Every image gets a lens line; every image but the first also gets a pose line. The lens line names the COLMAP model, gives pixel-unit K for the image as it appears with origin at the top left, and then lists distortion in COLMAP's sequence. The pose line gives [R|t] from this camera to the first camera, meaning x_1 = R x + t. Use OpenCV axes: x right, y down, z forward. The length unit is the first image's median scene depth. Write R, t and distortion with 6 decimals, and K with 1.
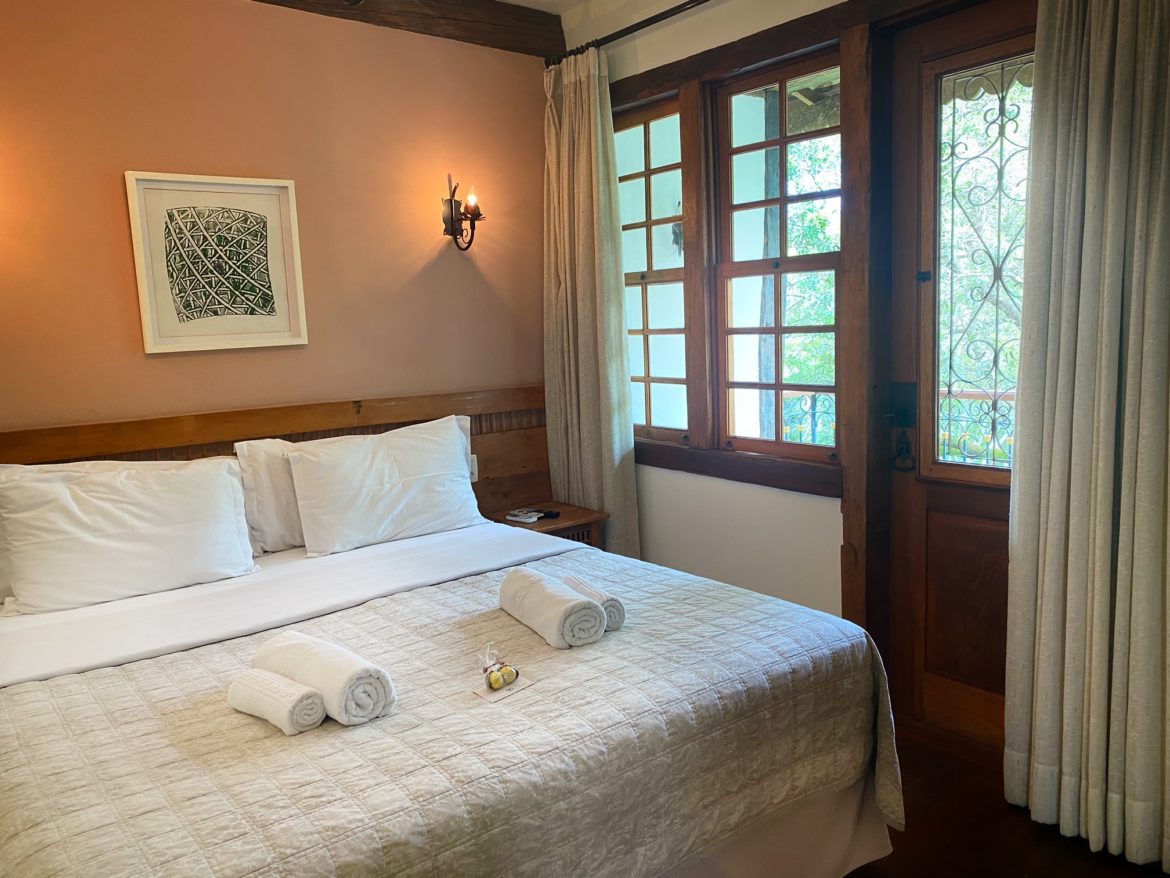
lens RADIAL K [[893.5, 0, 586.3], [0, 893.5, 441.9], [0, 0, 1]] dist [0.011067, -0.011904]
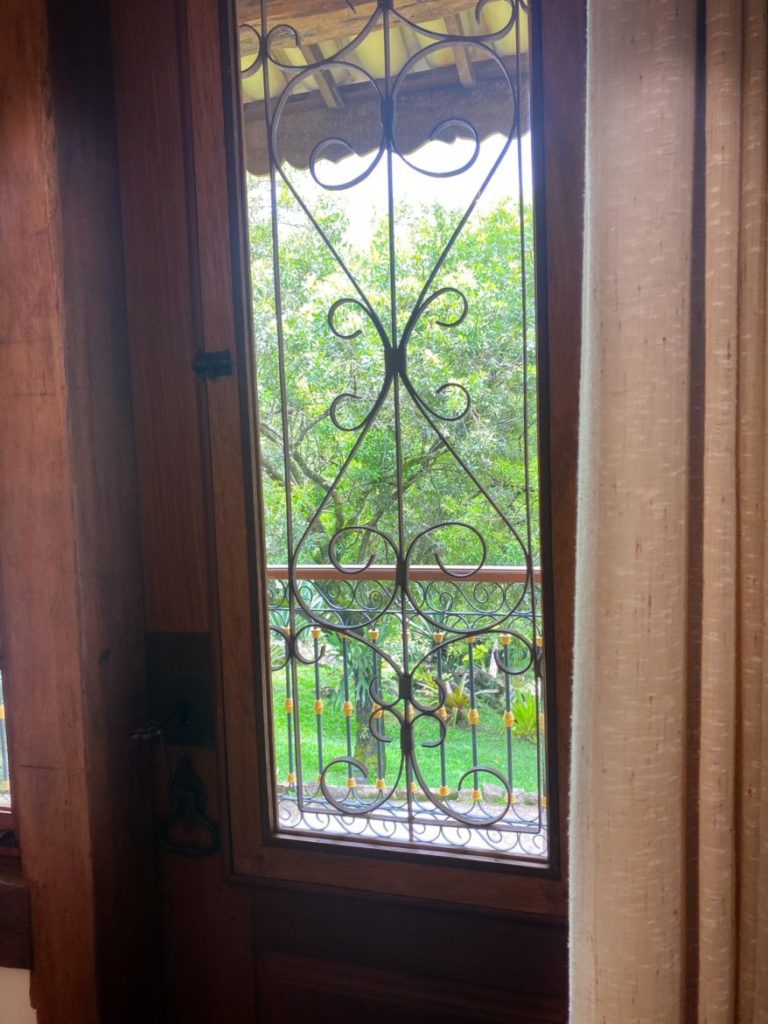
lens RADIAL K [[782.0, 0, 385.4], [0, 782.0, 511.7], [0, 0, 1]] dist [0.011067, -0.011904]
pose [[0.802459, -0.038516, 0.595463, 0.231000], [0.079079, 0.995977, -0.042146, -0.100736], [-0.591444, 0.080908, 0.802277, 0.682821]]
